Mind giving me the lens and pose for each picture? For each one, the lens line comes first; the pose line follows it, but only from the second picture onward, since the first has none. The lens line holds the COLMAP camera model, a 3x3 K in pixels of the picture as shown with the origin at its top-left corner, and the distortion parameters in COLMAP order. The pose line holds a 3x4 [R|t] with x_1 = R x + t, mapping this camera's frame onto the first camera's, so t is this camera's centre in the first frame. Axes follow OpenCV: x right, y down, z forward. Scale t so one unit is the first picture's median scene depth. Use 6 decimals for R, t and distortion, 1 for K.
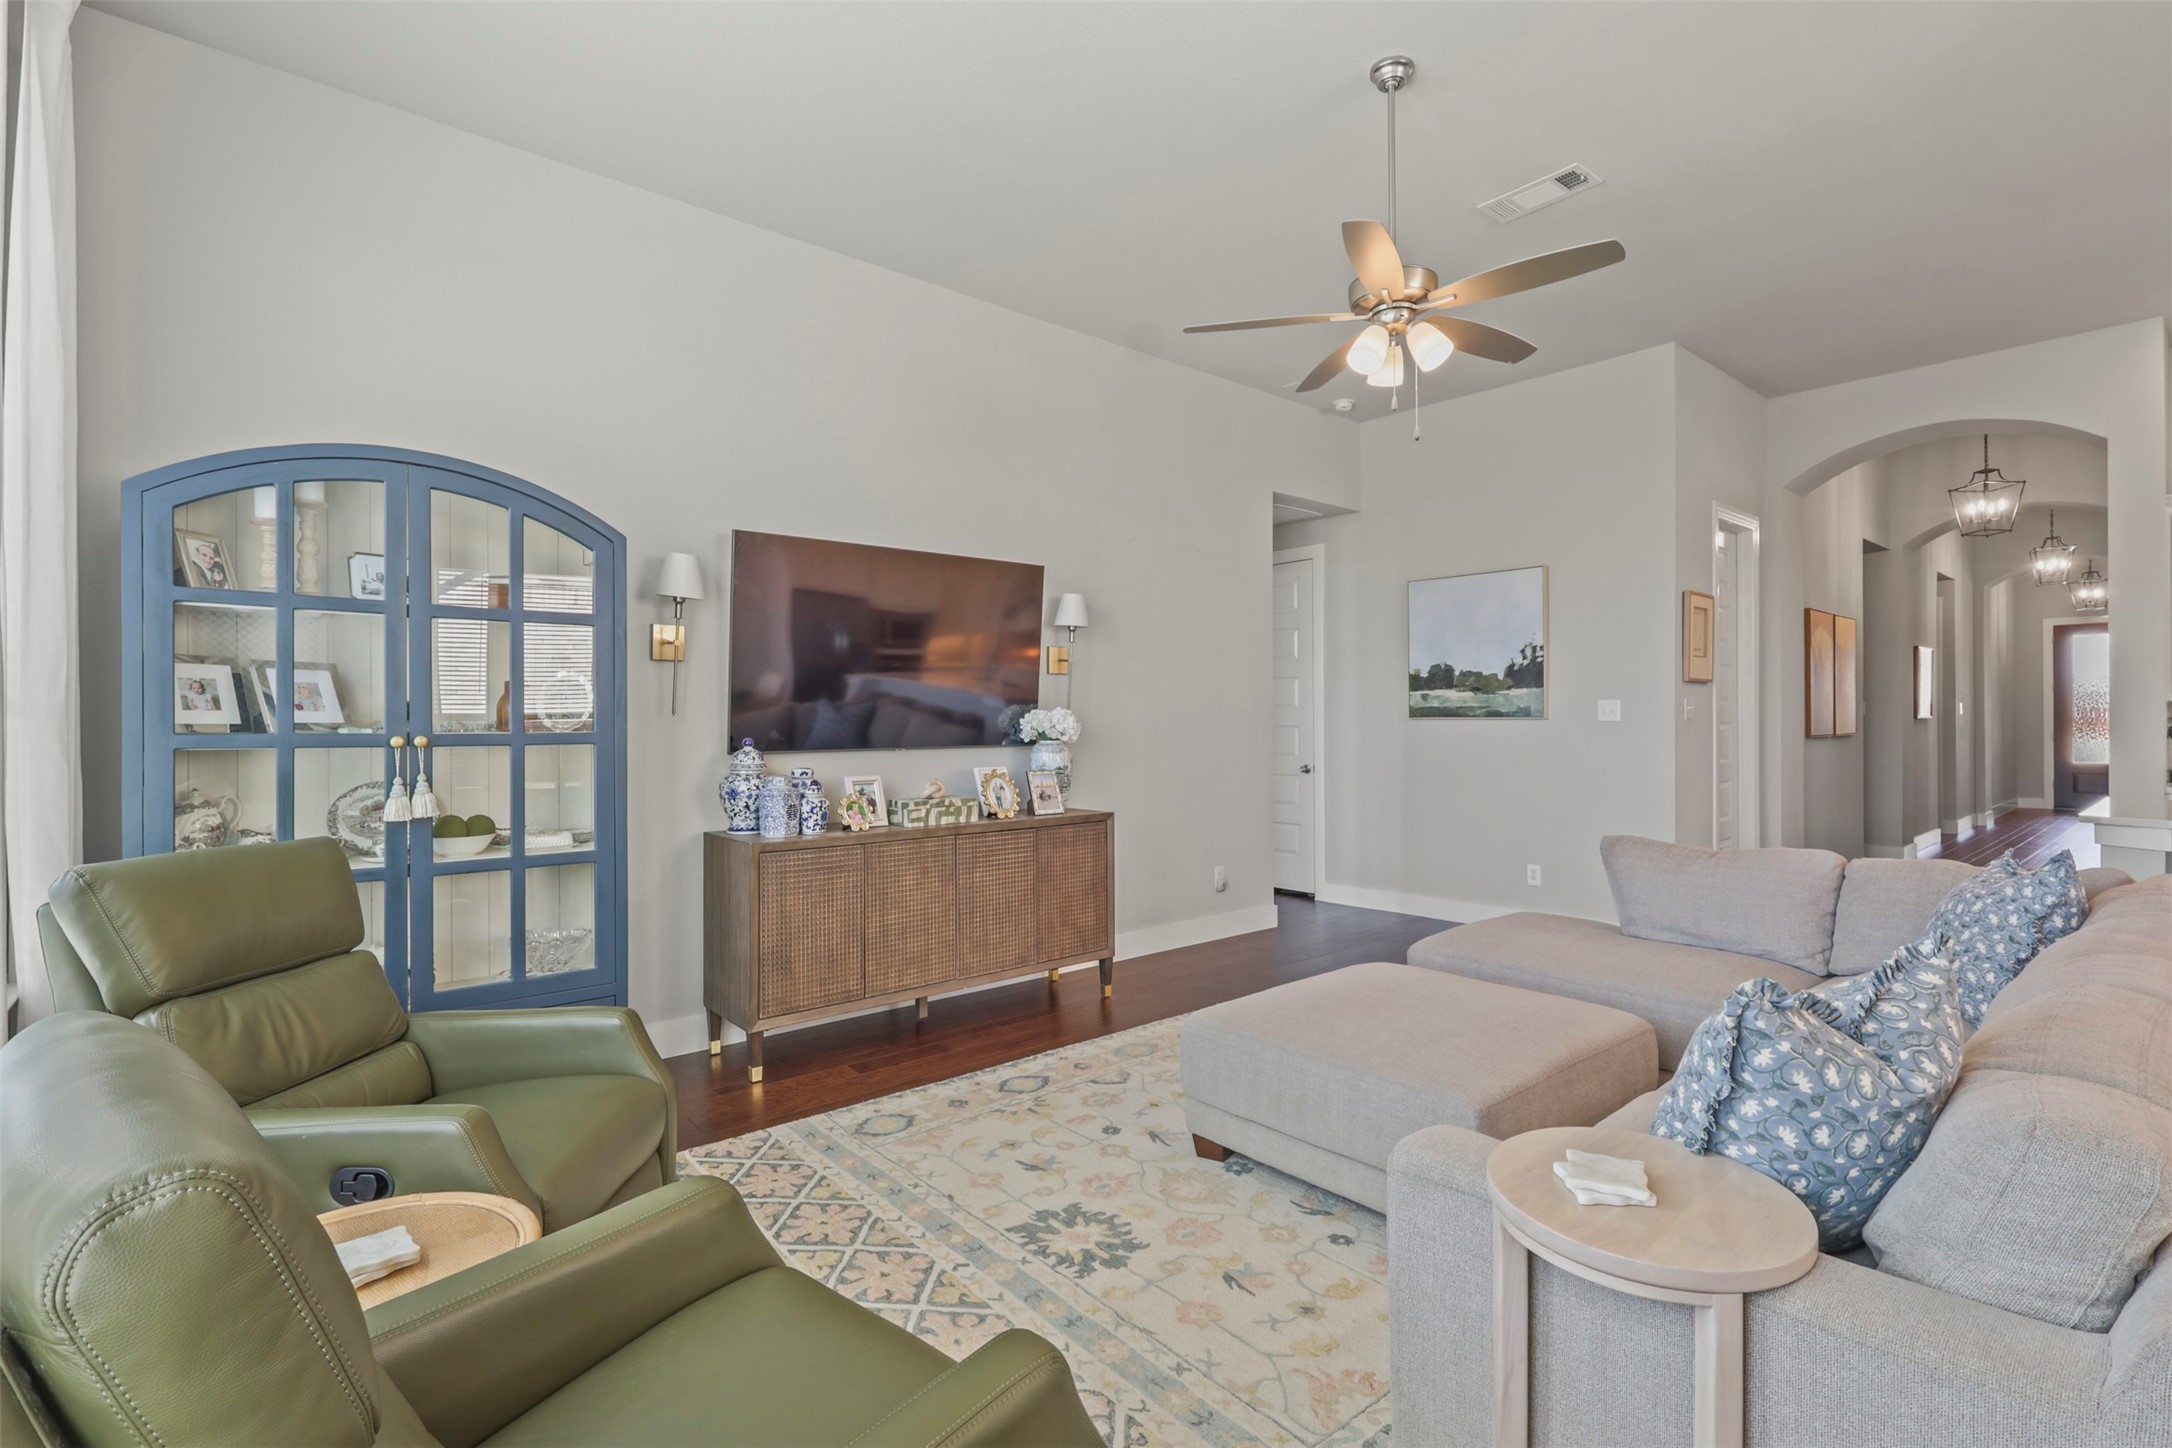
lens RADIAL K [[1006.6, 0, 1078.2], [0, 1006.6, 719.8], [0, 0, 1]] dist [-0.005793, 0.001653]
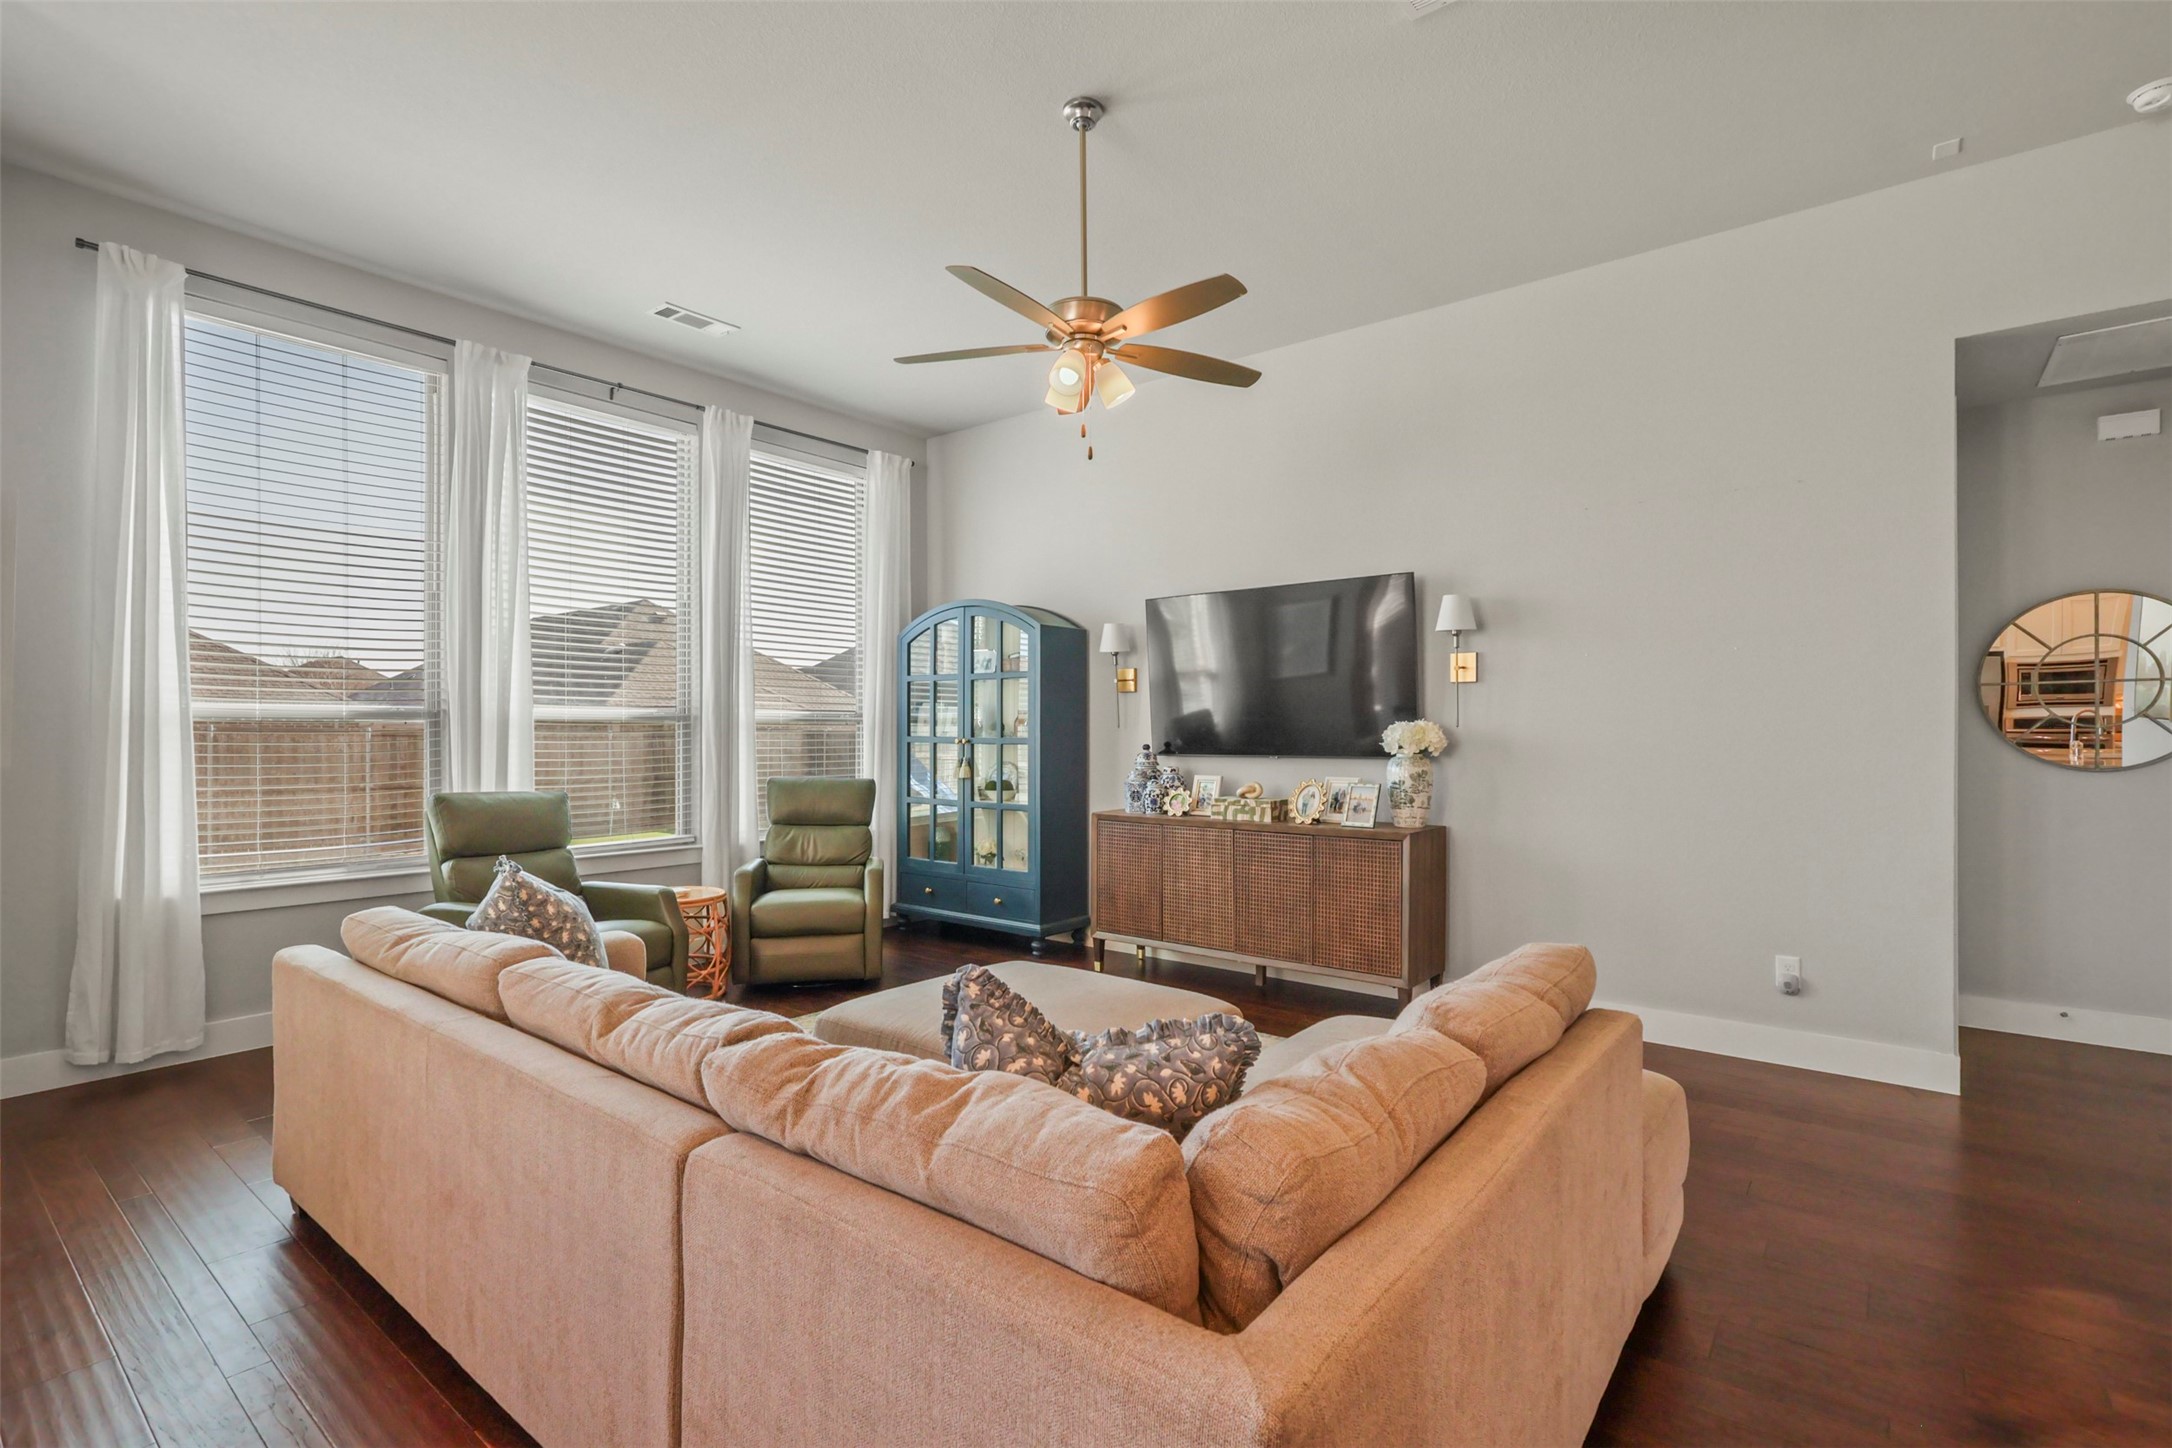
lens RADIAL K [[1006.6, 0, 1084.8], [0, 1006.6, 732.8], [0, 0, 1]] dist [-0.005793, 0.001653]
pose [[0.187135, 0.006921, -0.982310, 1.081474], [-0.000474, 0.999976, 0.006956, -0.007534], [0.982334, -0.000836, 0.187134, 0.656721]]
